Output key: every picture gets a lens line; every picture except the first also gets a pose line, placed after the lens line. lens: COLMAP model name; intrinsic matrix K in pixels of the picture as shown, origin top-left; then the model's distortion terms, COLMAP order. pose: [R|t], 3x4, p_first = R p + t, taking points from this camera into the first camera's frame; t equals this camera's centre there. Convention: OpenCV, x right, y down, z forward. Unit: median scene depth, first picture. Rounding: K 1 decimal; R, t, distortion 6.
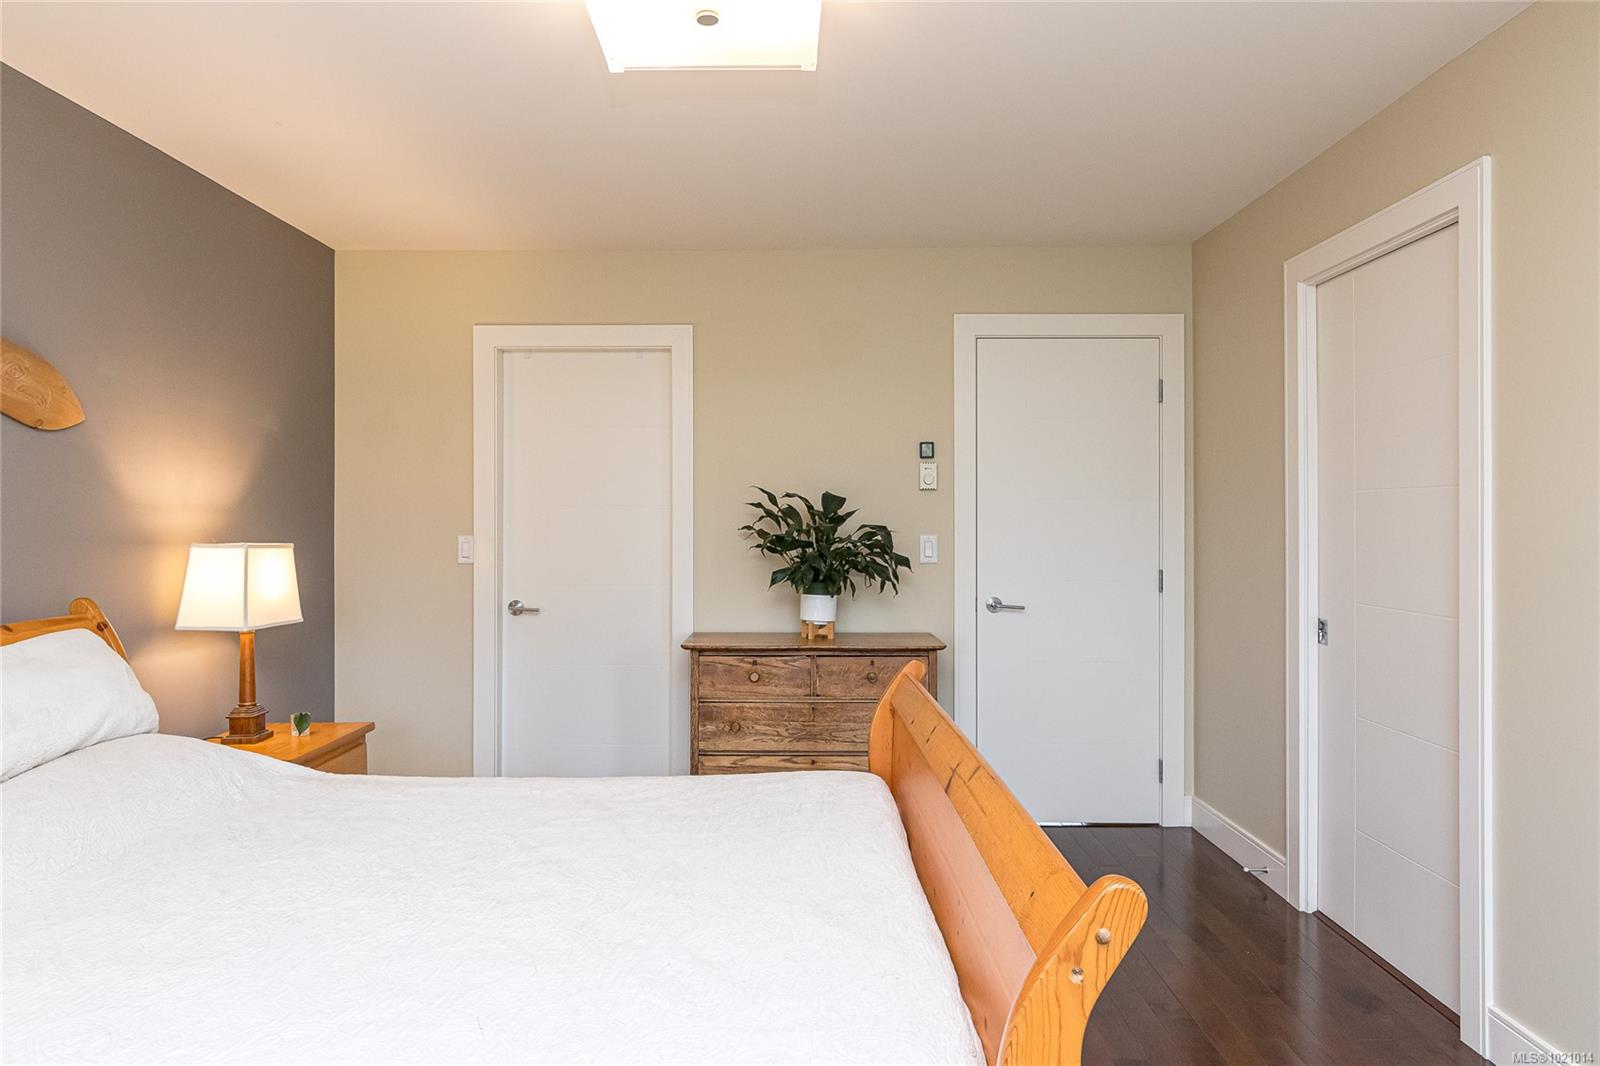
lens RADIAL K [[971.7, 0, 794.3], [0, 971.7, 519.2], [0, 0, 1]] dist [0.002623, 0.000636]
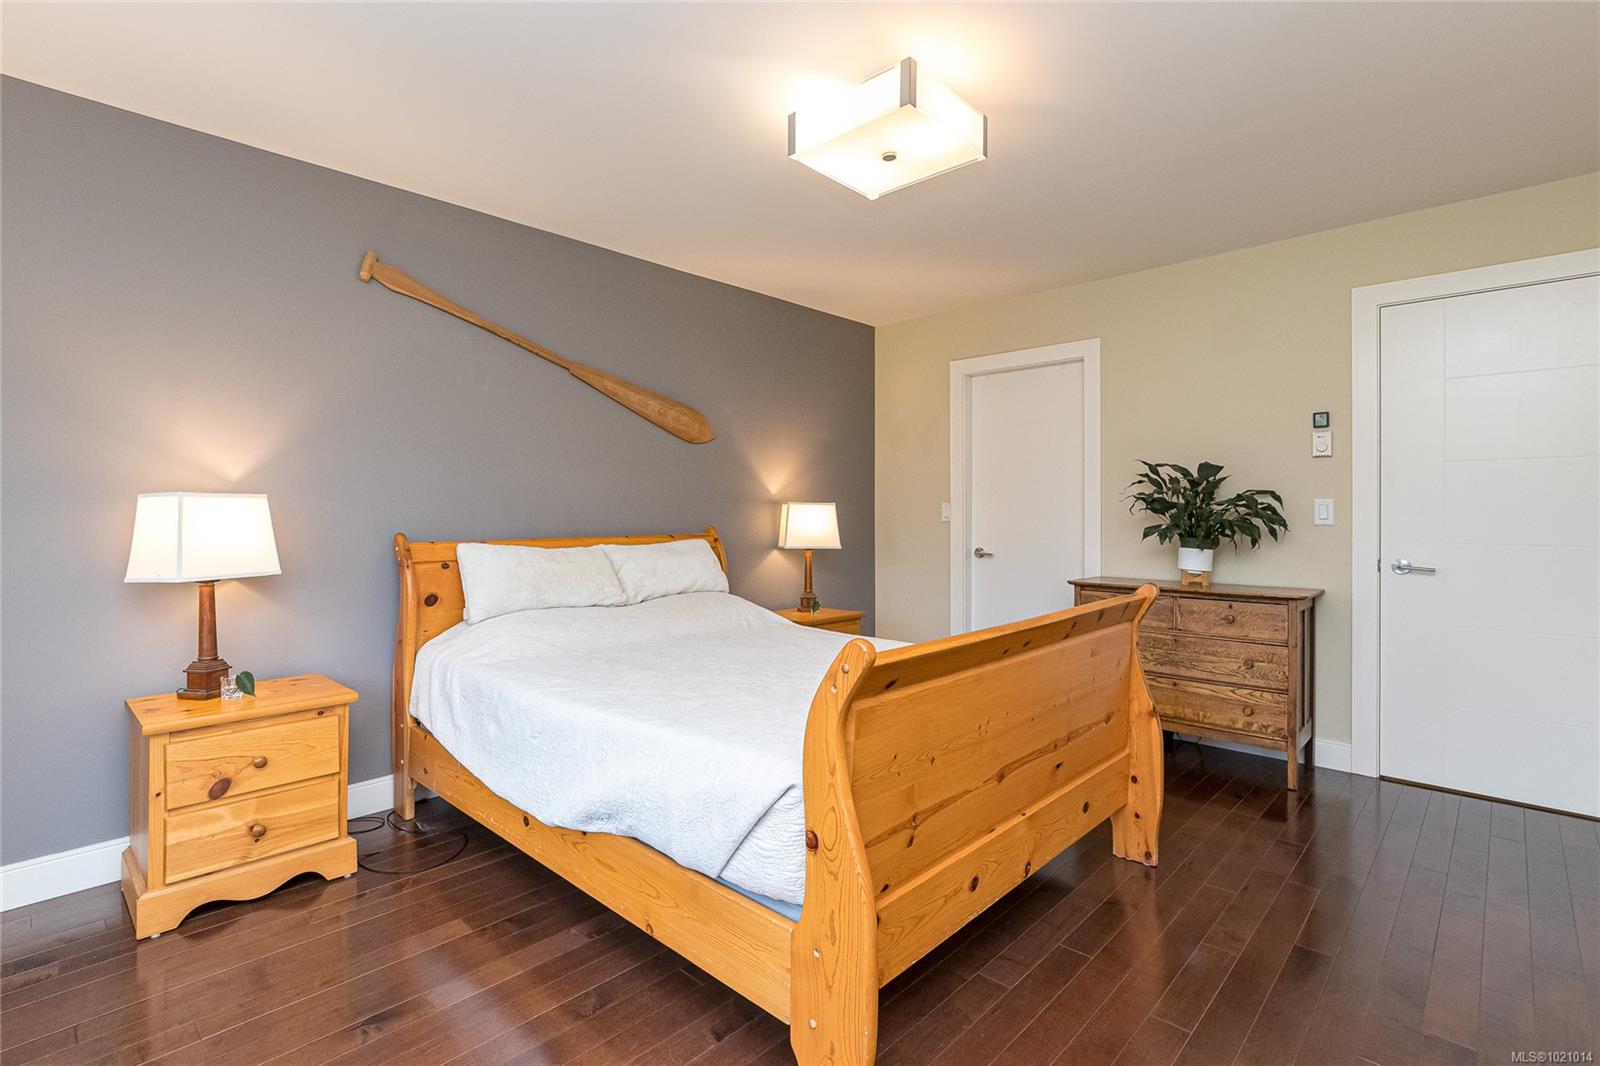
lens RADIAL K [[751.5, 0, 779.7], [0, 751.5, 519.6], [0, 0, 1]] dist [-0.003575, -0.001120]
pose [[0.726017, 0.007477, -0.687636, 0.296006], [-0.002670, 0.999964, 0.008054, 0.037386], [0.687671, -0.004012, 0.726011, -0.018348]]
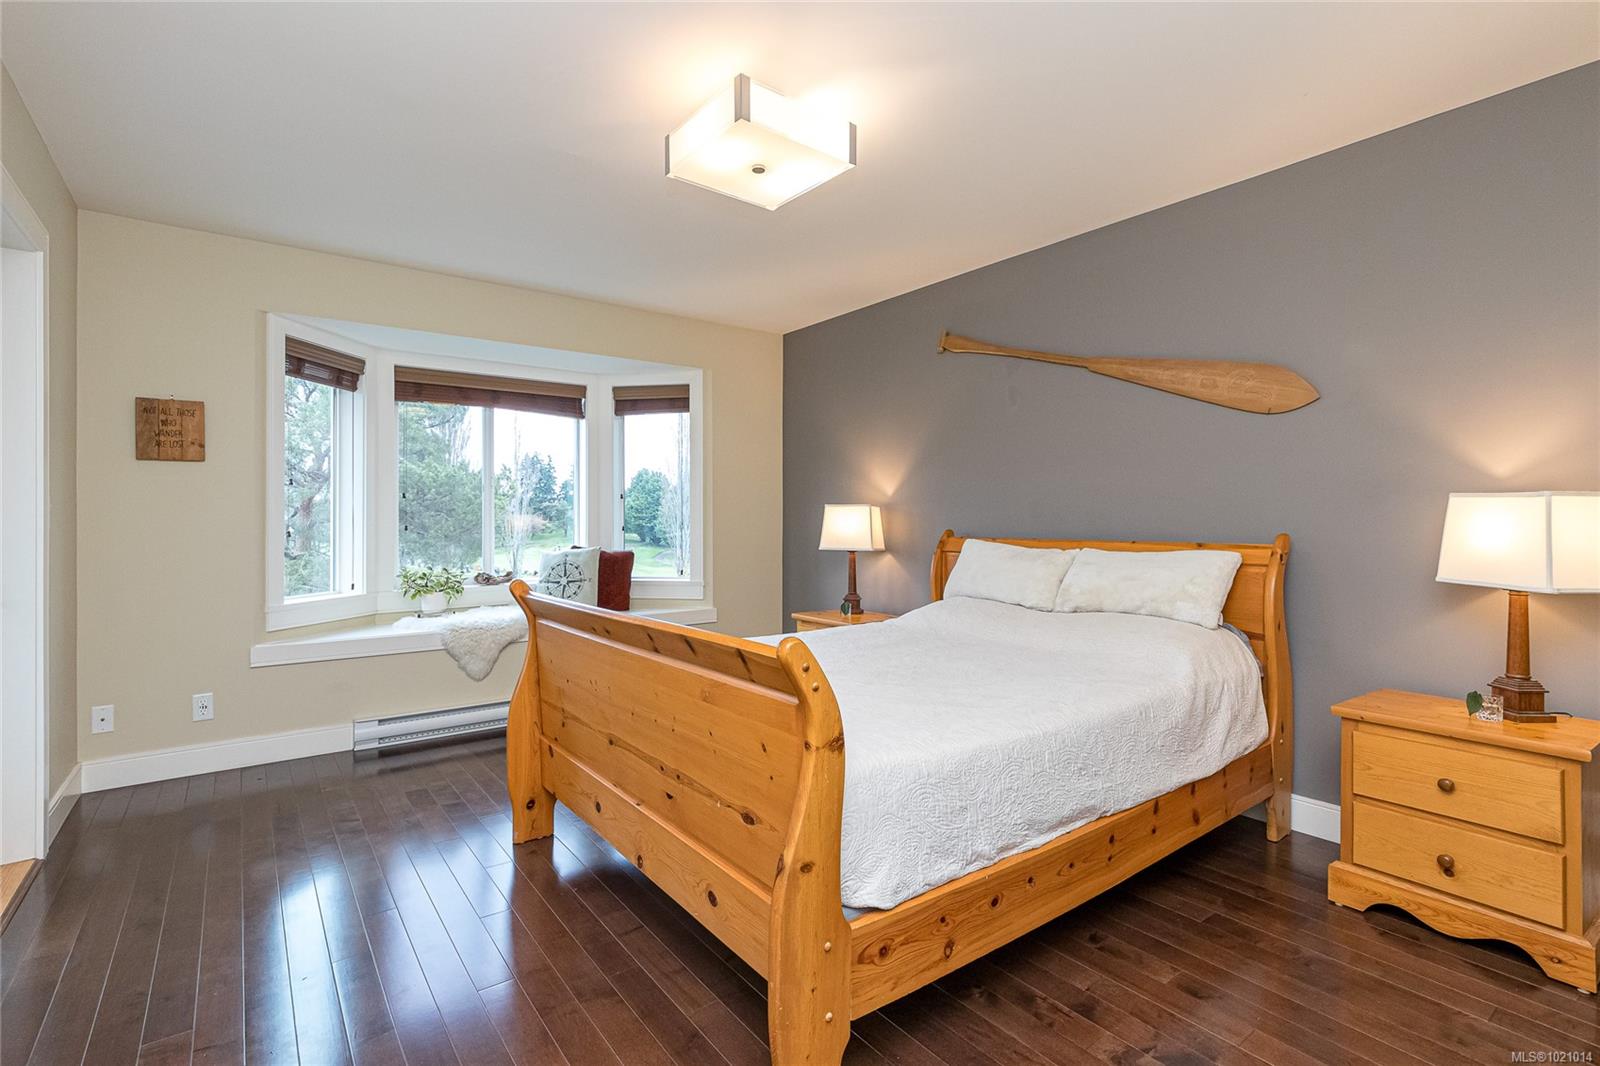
lens RADIAL K [[751.5, 0, 779.7], [0, 751.5, 519.6], [0, 0, 1]] dist [-0.003575, -0.001120]
pose [[-0.806167, 0.005926, -0.591658, 0.299726], [0.001329, 0.999965, 0.008204, 0.035429], [0.591686, 0.005827, -0.806147, 0.955481]]
